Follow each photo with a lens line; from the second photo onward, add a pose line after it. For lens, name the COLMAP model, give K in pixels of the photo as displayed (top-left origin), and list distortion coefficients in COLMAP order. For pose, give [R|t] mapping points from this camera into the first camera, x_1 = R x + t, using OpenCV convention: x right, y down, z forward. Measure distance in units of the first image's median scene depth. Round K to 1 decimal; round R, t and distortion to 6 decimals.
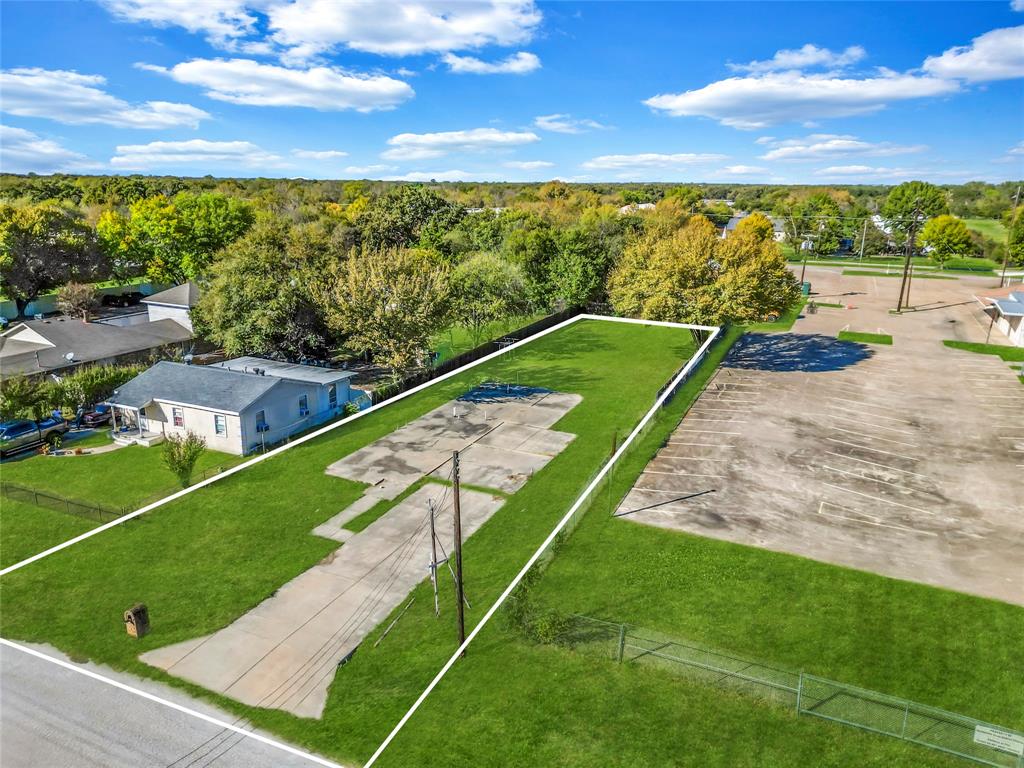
lens RADIAL K [[727.3, 0, 507.7], [0, 727.3, 387.2], [0, 0, 1]] dist [0.035348, -0.021540]
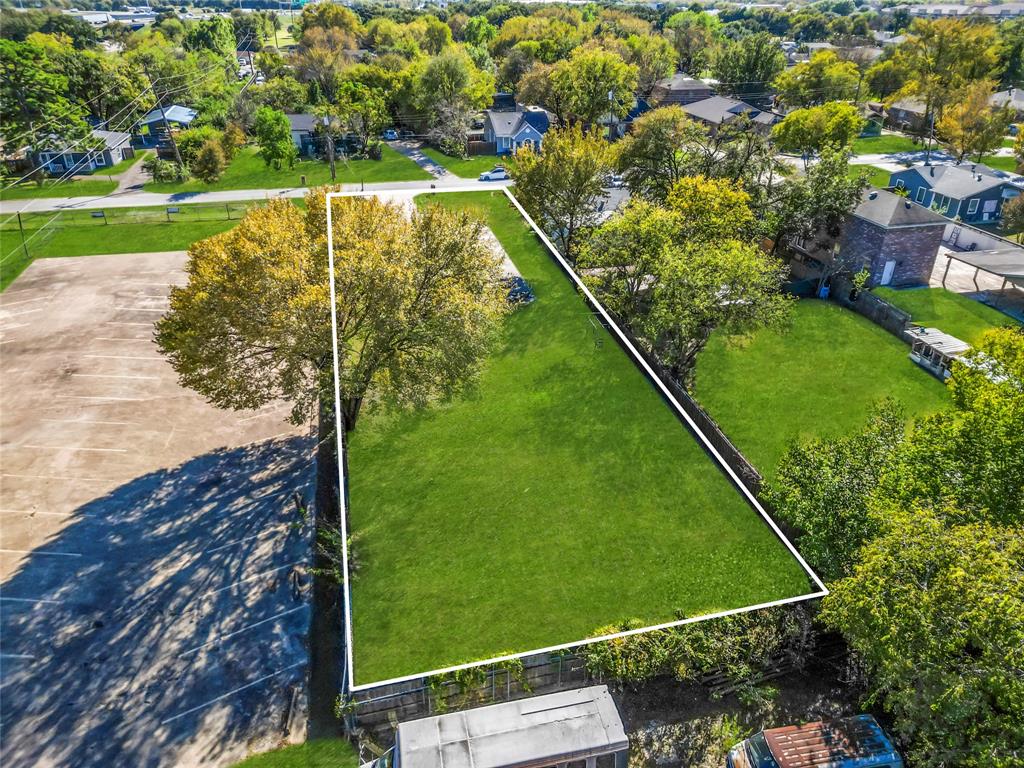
lens RADIAL K [[727.3, 0, 513.7], [0, 727.3, 385.7], [0, 0, 1]] dist [0.035348, -0.021540]
pose [[-0.799717, 0.276771, -0.532776, 0.692089], [-0.172229, 0.744347, 0.645201, -0.695371], [0.575143, 0.607738, -0.547599, 2.077296]]
